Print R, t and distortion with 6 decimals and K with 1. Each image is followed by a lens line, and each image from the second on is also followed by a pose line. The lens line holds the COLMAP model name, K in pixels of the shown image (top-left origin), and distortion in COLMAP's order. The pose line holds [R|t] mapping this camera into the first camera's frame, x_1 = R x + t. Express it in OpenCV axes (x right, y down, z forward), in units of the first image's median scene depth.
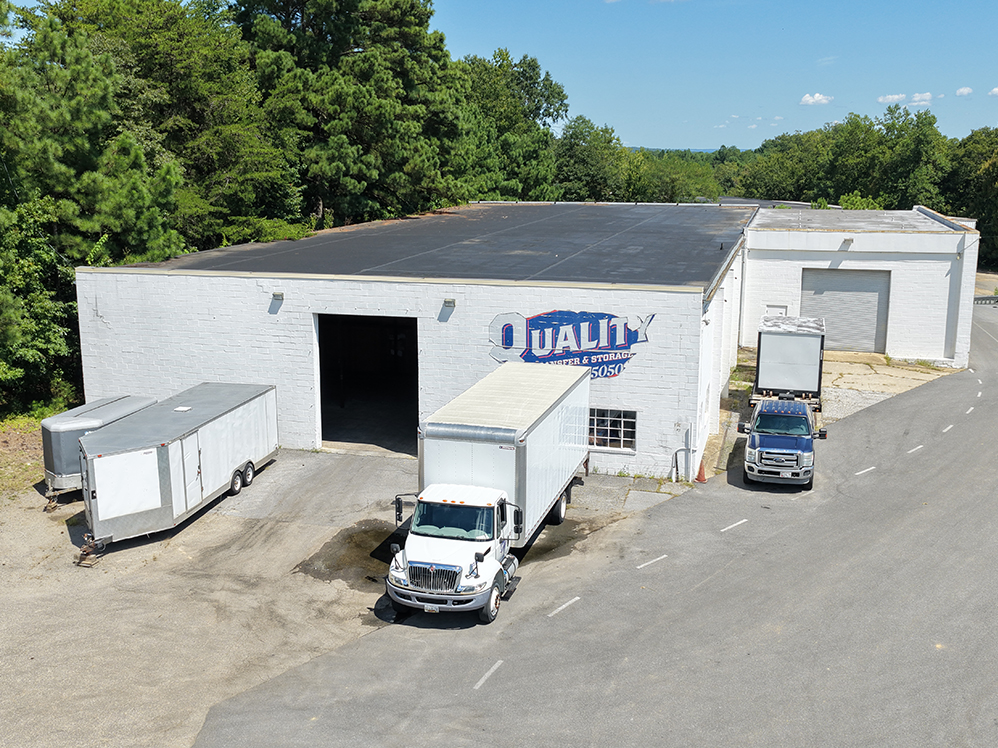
lens RADIAL K [[1090.6, 0, 499.0], [0, 1090.6, 374.0], [0, 0, 1]] dist [-0.001855, -0.002969]
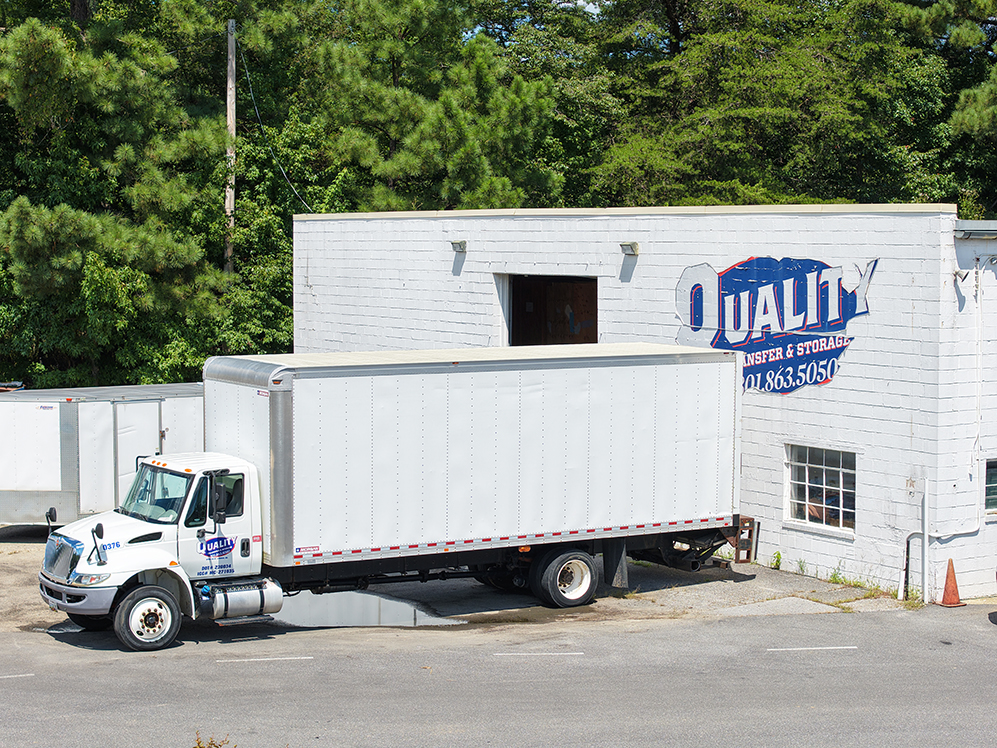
lens RADIAL K [[2052.3, 0, 498.5], [0, 2052.3, 374.0], [0, 0, 1]] dist [-0.160898, -0.116106]
pose [[0.750325, 0.049924, -0.659181, 0.624929], [-0.135005, 0.987701, -0.078866, 0.094935], [0.647137, 0.148168, 0.747837, 0.172938]]
